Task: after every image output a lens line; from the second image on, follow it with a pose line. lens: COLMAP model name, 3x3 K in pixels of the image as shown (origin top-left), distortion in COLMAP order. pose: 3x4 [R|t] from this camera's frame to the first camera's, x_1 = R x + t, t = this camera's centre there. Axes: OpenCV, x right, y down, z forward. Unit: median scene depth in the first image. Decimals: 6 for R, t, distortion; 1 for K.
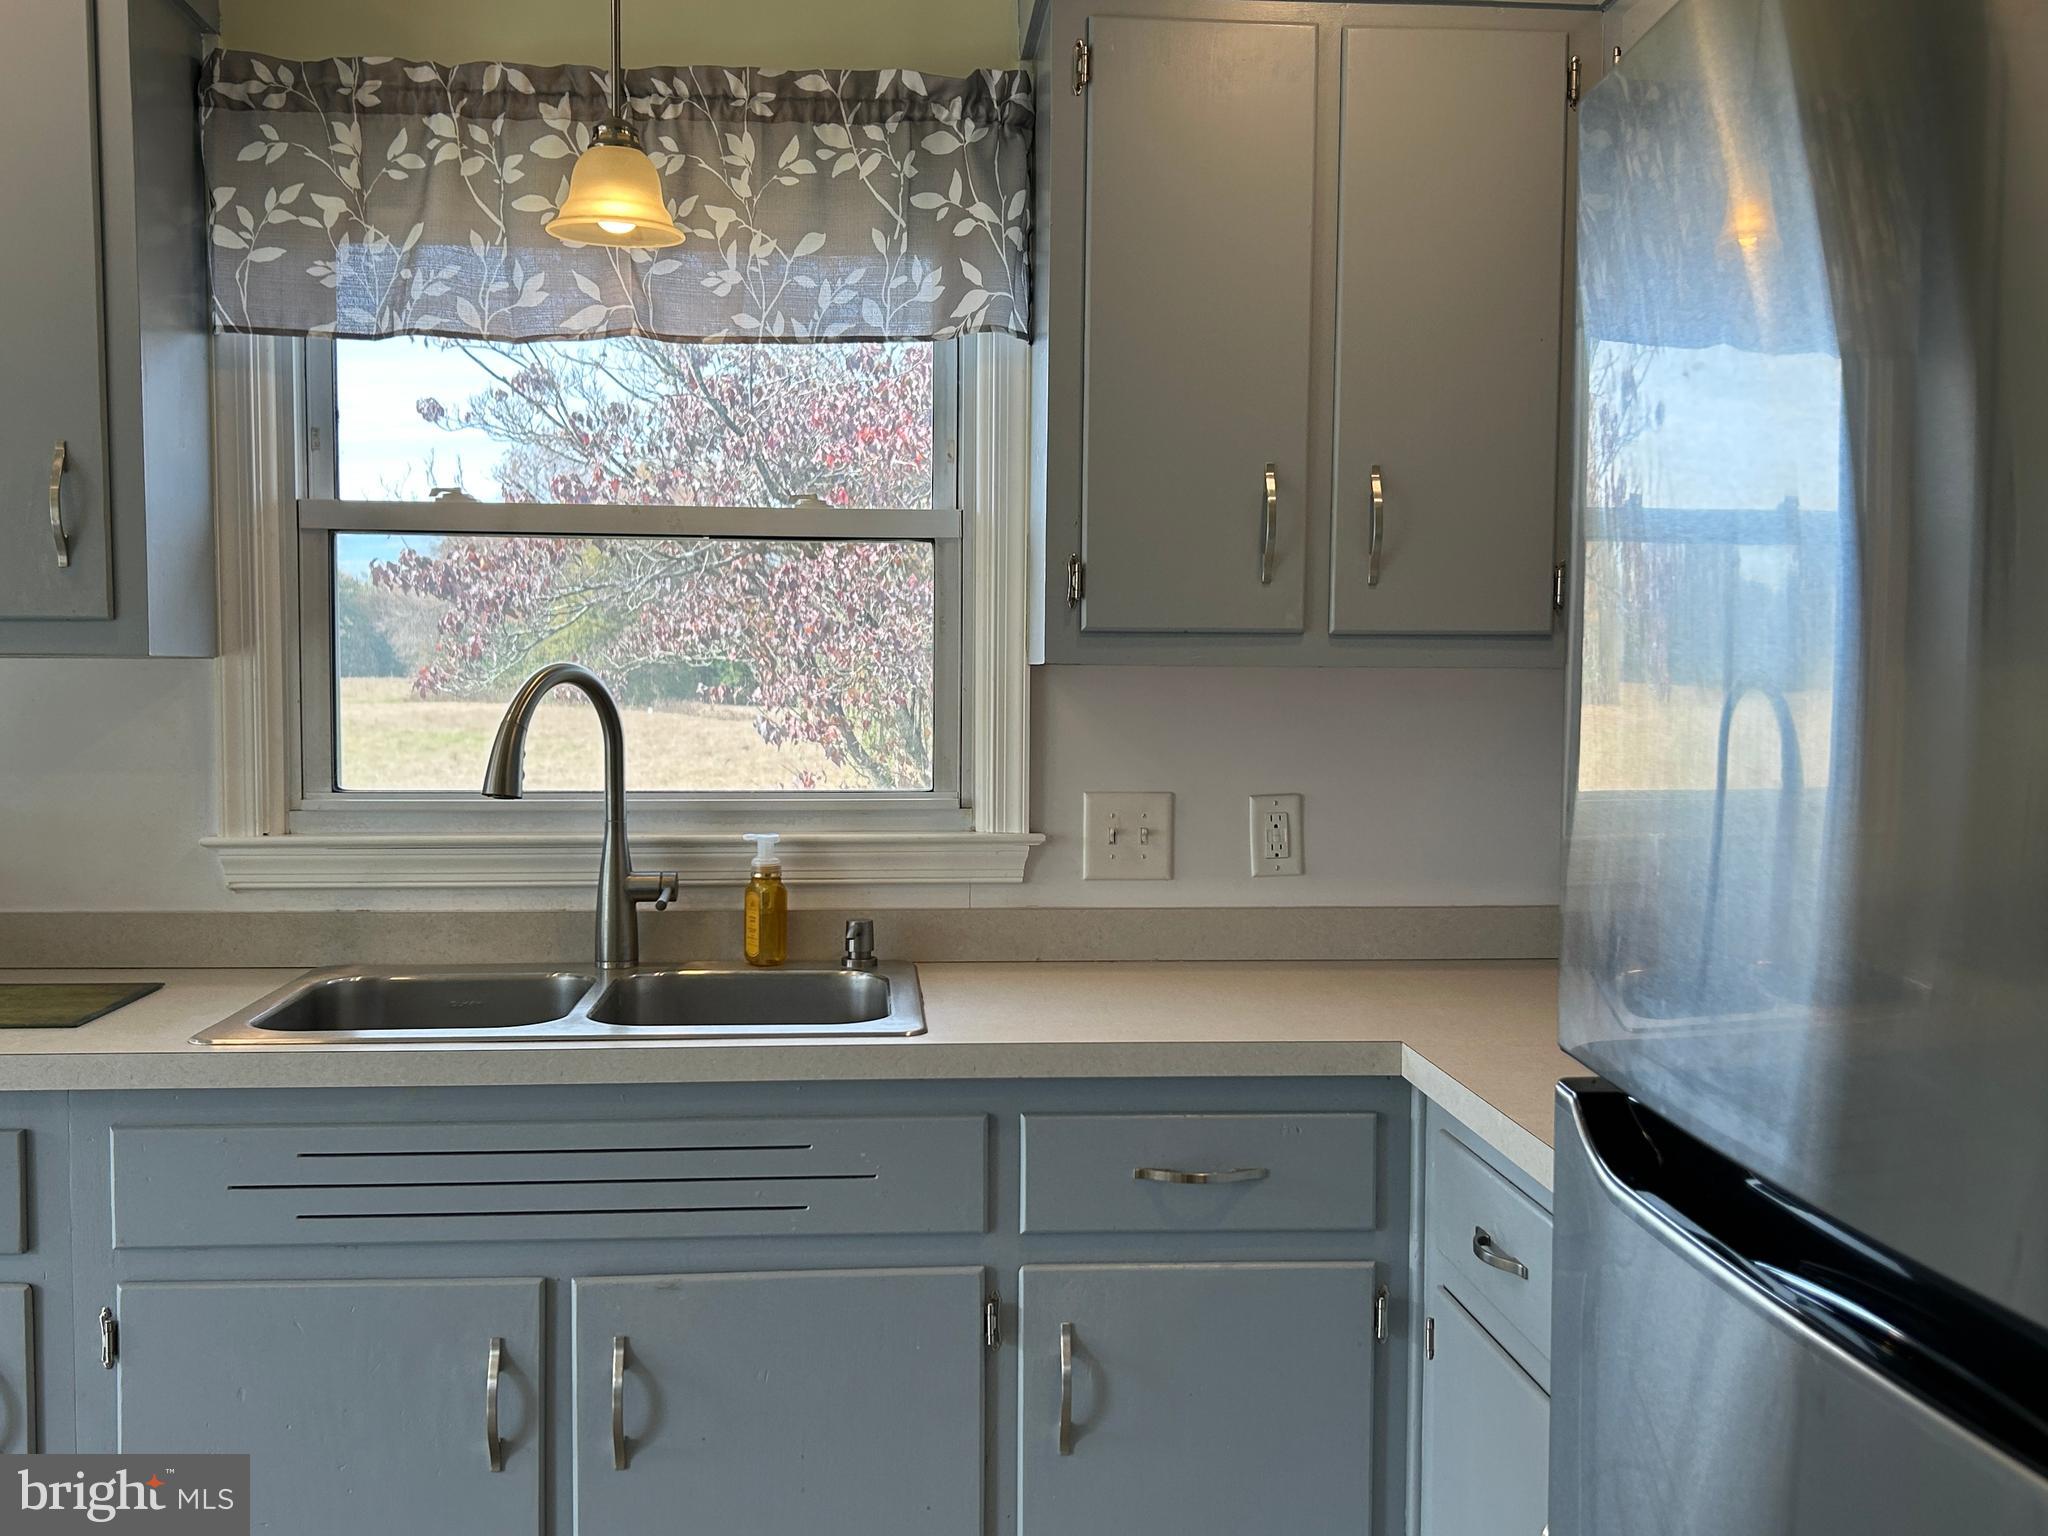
lens RADIAL K [[1955.5, 0, 1018.3], [0, 1955.5, 801.8], [0, 0, 1]] dist [0.081081, -0.151246]
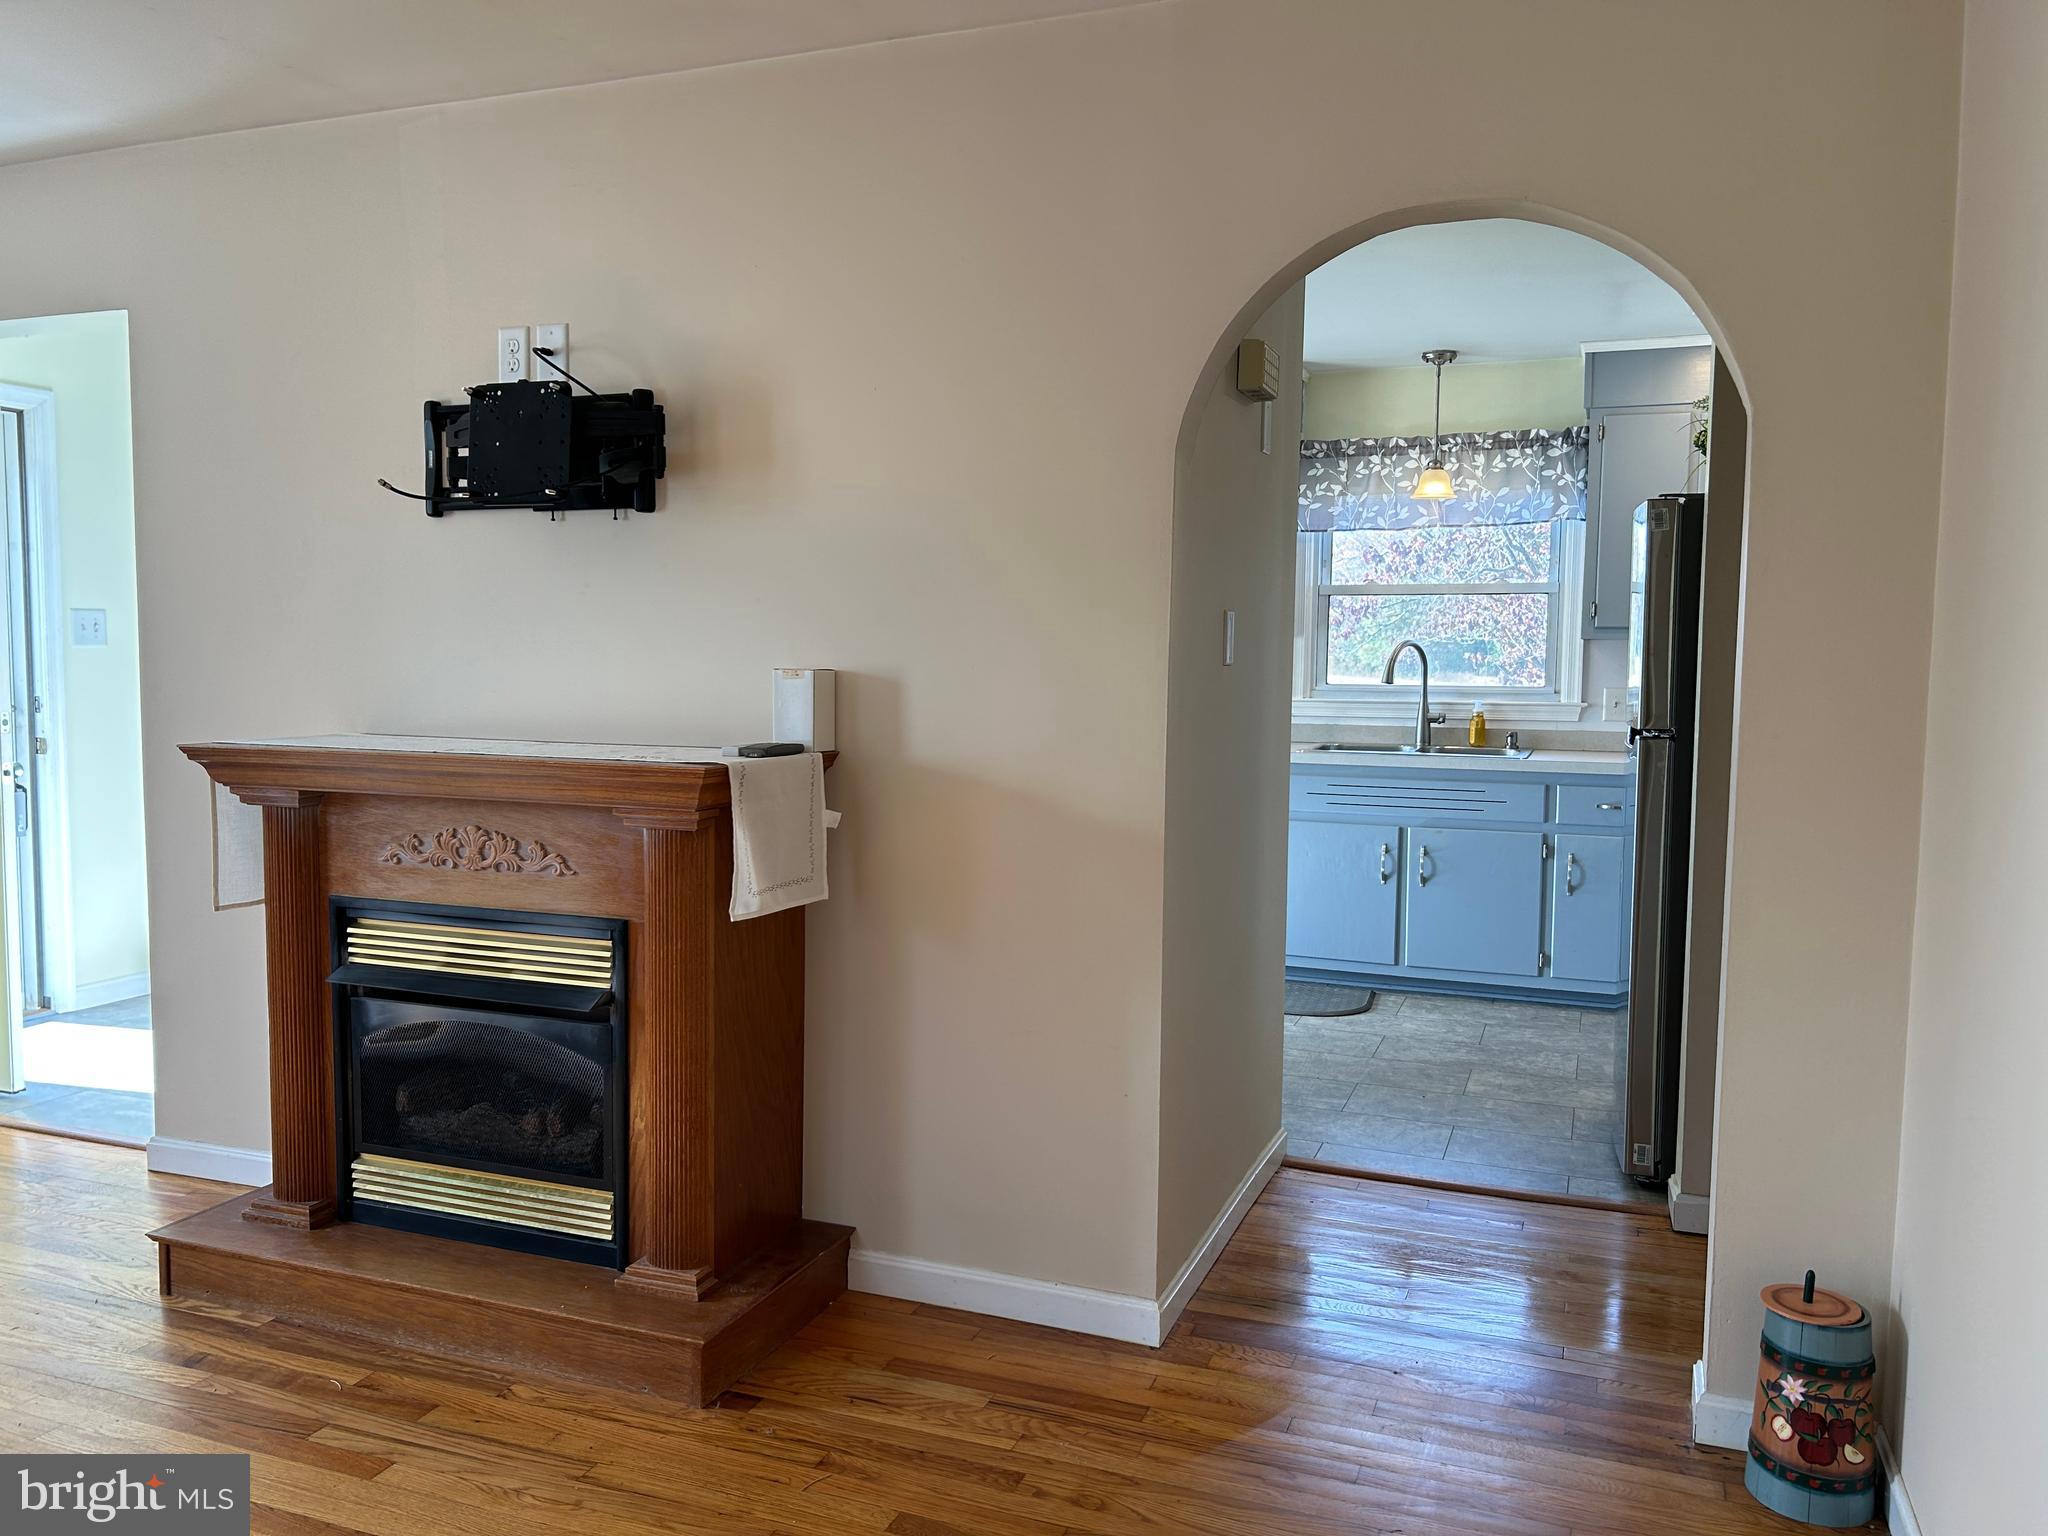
lens RADIAL K [[1545.4, 0, 1000.3], [0, 1545.4, 776.9], [0, 0, 1]] dist [0.036478, -0.004707]
pose [[0.898974, 0.036624, -0.436468, 0.235400], [-0.030911, 0.999318, 0.020186, 0.105188], [0.436909, -0.004655, 0.899493, -1.336011]]
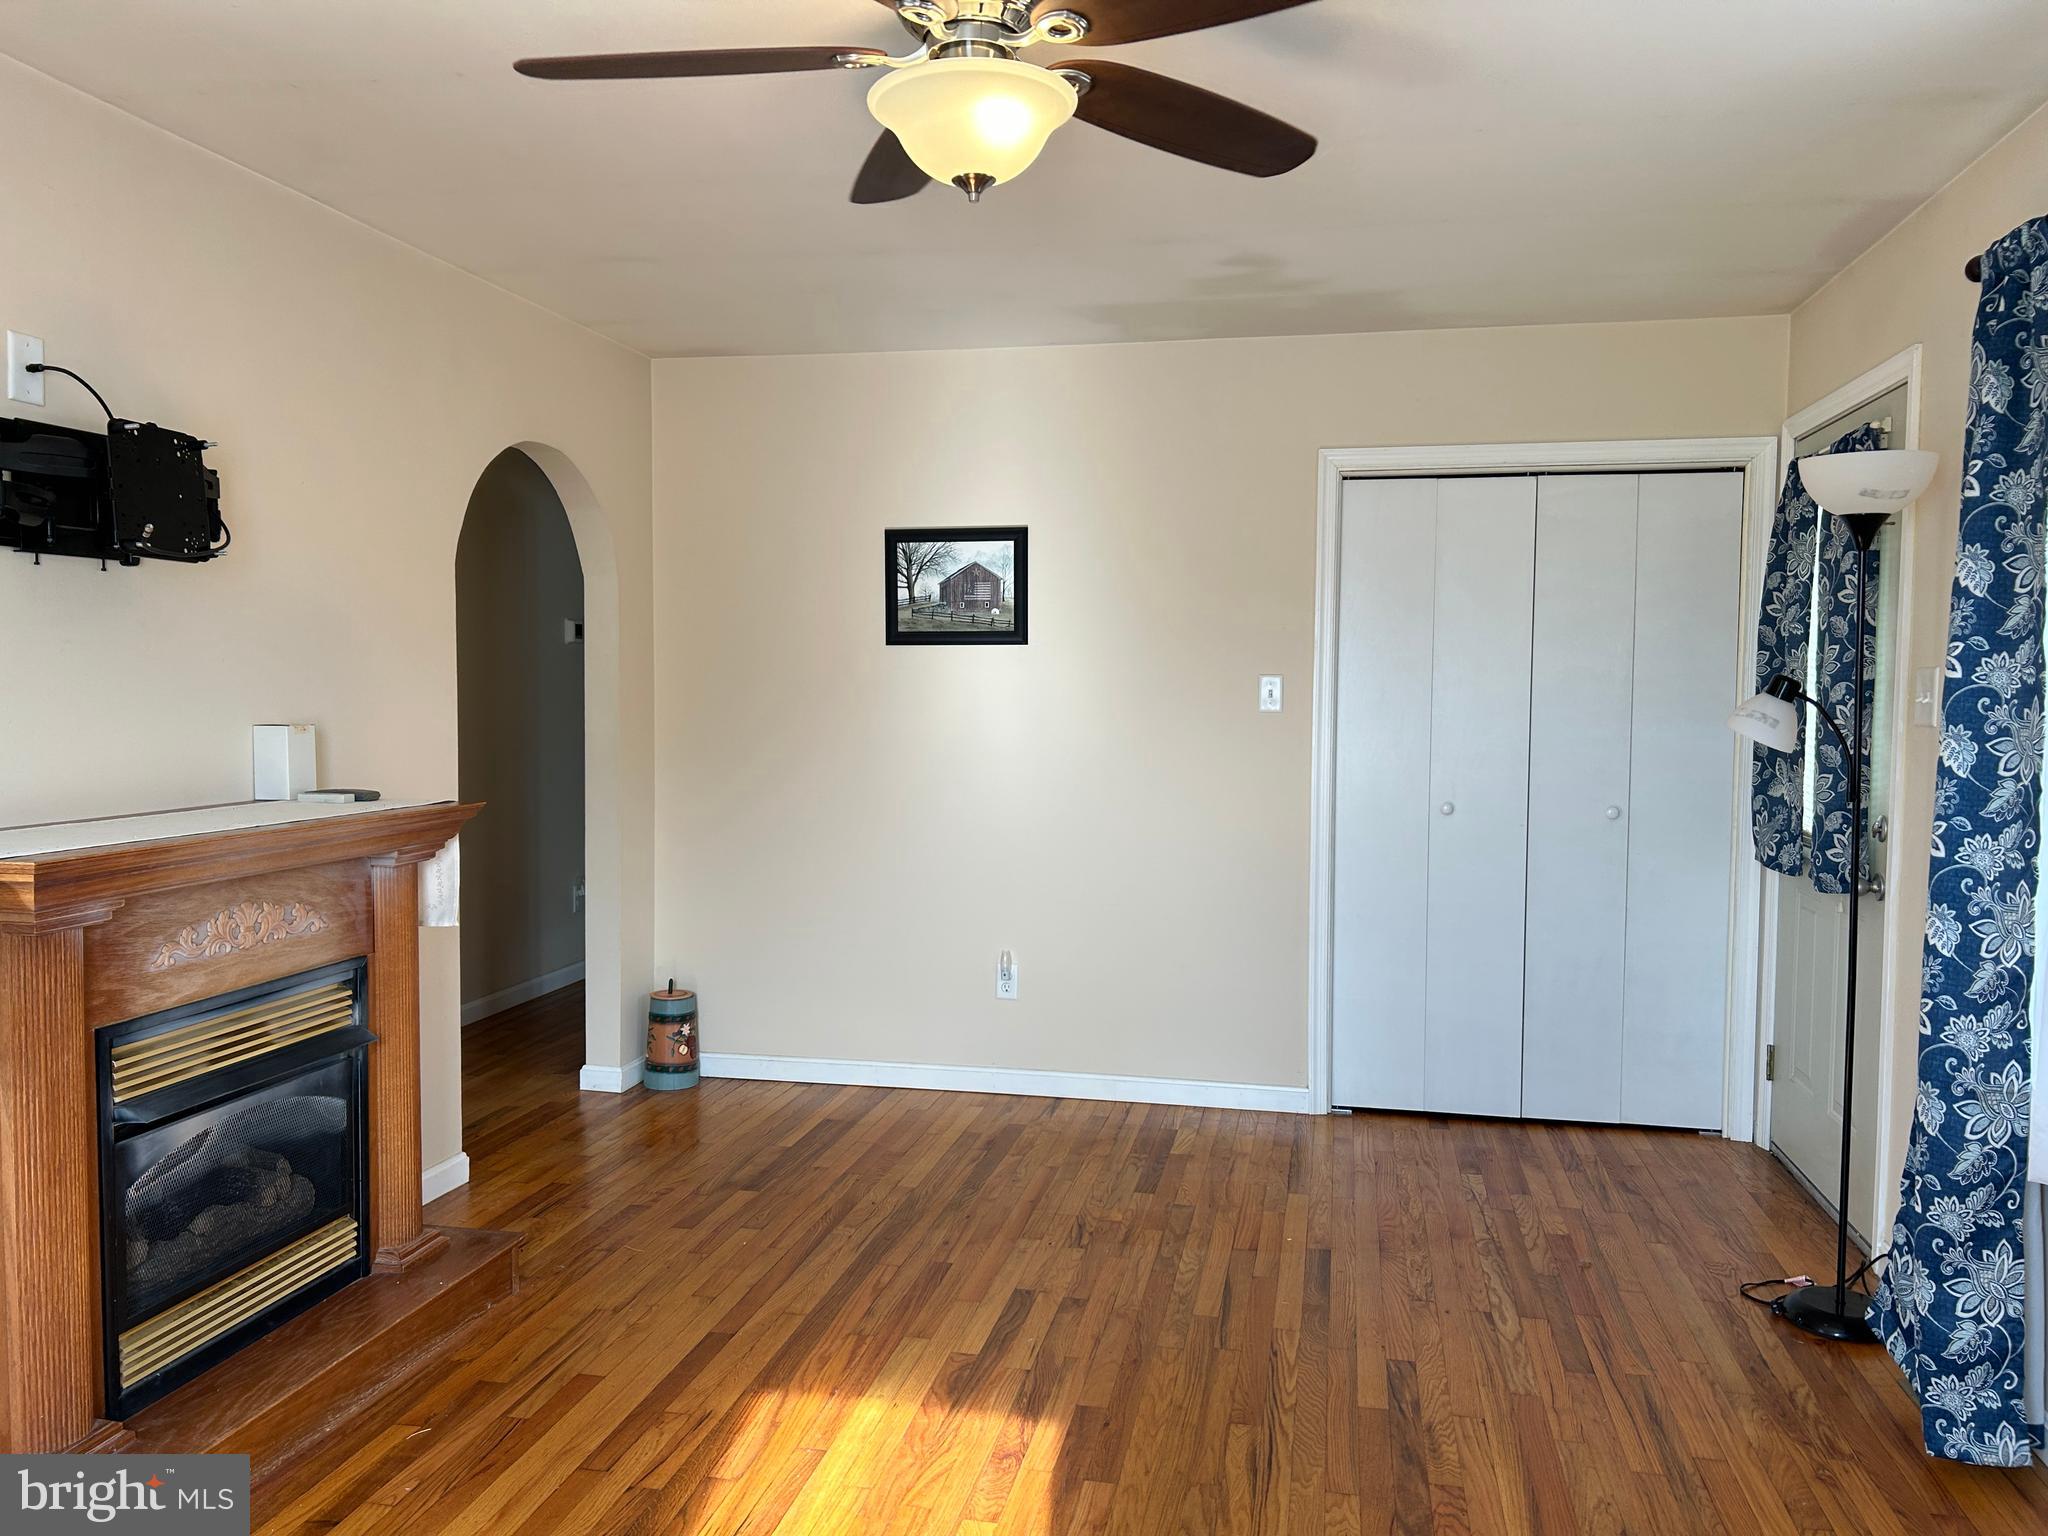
lens RADIAL K [[1545.4, 0, 1000.3], [0, 1545.4, 776.9], [0, 0, 1]] dist [0.036478, -0.004707]
pose [[0.289021, -0.060867, 0.955386, -3.953167], [0.056008, 0.997342, 0.046597, 0.013928], [-0.955683, 0.040041, 0.291662, -1.263894]]
